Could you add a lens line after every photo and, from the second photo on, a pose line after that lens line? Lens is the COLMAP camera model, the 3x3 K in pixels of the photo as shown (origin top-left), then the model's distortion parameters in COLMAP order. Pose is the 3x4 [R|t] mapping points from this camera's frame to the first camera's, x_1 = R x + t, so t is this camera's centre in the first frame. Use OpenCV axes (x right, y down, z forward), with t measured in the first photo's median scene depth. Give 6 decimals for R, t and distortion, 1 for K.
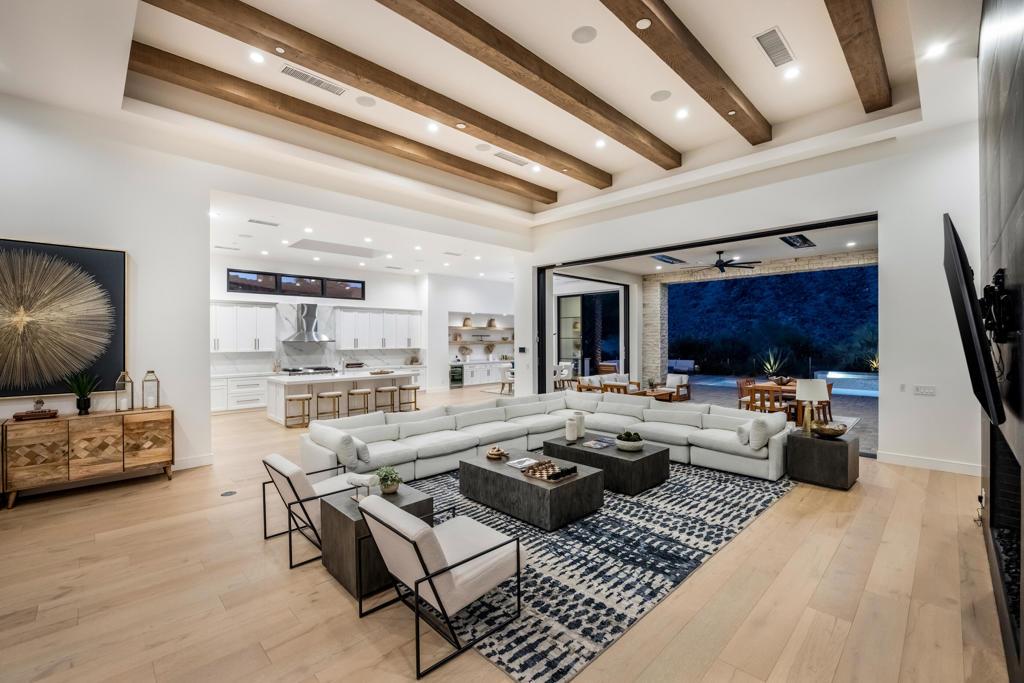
lens RADIAL K [[436.3, 0, 509.3], [0, 436.3, 339.9], [0, 0, 1]] dist [-0.010134, -0.000105]
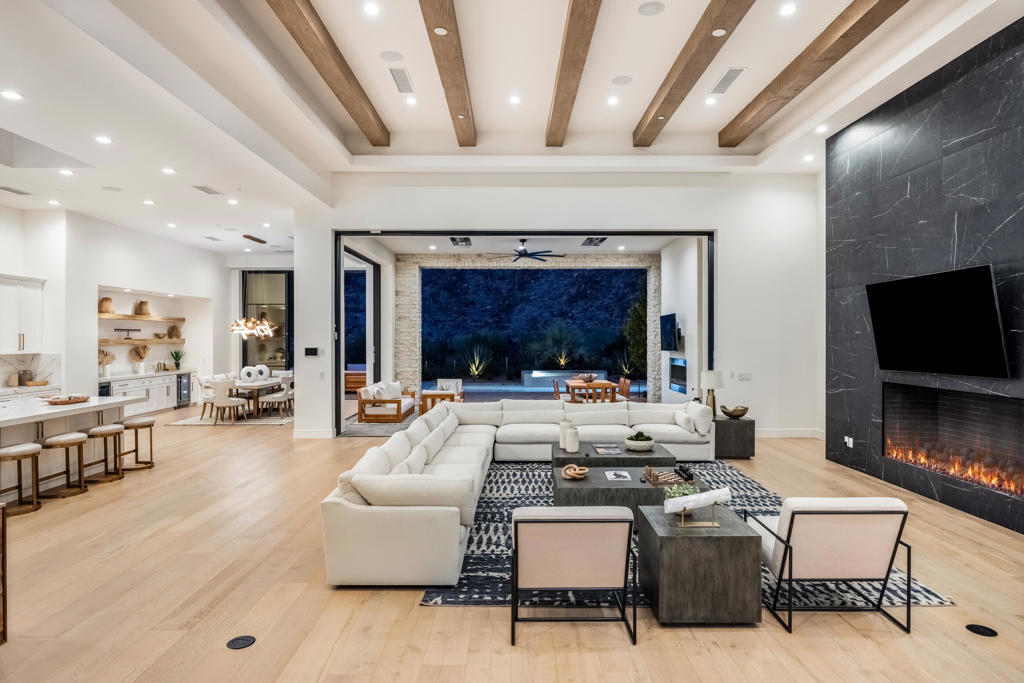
lens RADIAL K [[604.6, 0, 519.7], [0, 604.6, 338.6], [0, 0, 1]] dist [0.008179, -0.006295]
pose [[0.695209, 0.000221, 0.718808, -0.360584], [0.000570, 0.999999, -0.000859, 0.003316], [-0.718807, 0.001006, 0.695208, 0.111219]]
